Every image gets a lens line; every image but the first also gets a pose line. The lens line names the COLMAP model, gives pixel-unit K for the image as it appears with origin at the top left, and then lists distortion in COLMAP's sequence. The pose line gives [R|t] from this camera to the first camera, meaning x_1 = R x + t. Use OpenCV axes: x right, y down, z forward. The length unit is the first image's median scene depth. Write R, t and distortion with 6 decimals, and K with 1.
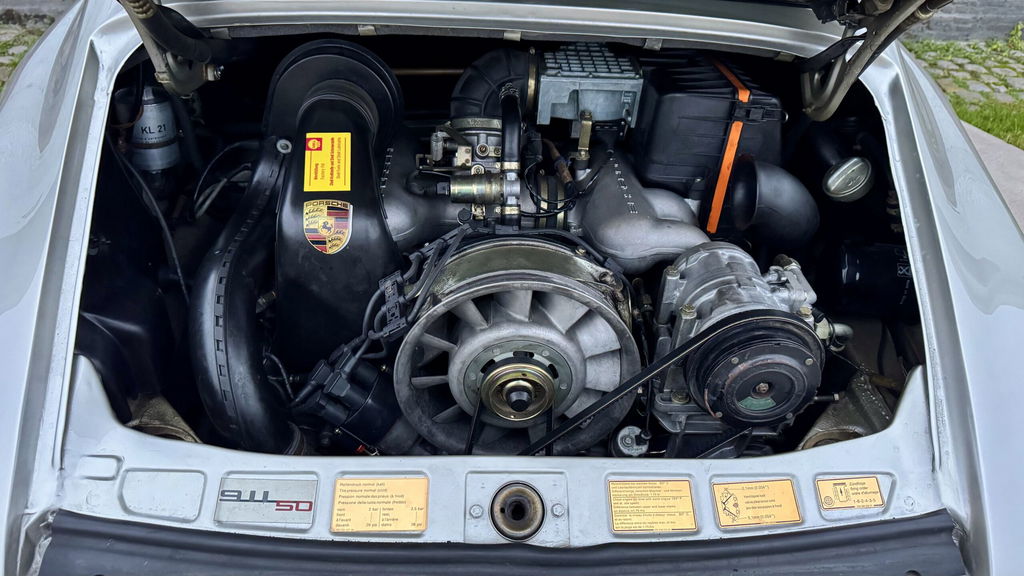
lens RADIAL K [[735.2, 0, 512.0], [0, 735.2, 288.0], [0, 0, 1]] dist [0.100397, -0.152713]
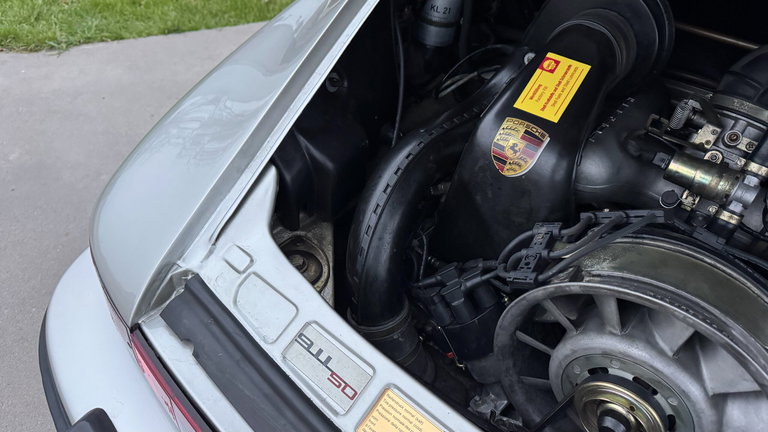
lens RADIAL K [[551.4, 0, 384.0], [0, 551.4, 216.0], [0, 0, 1]] dist [0.100397, -0.152713]
pose [[0.753761, 0.460733, -0.468583, 0.001274], [-0.425903, 0.885530, 0.185589, -0.065524], [0.500451, 0.059681, 0.863705, 0.288265]]
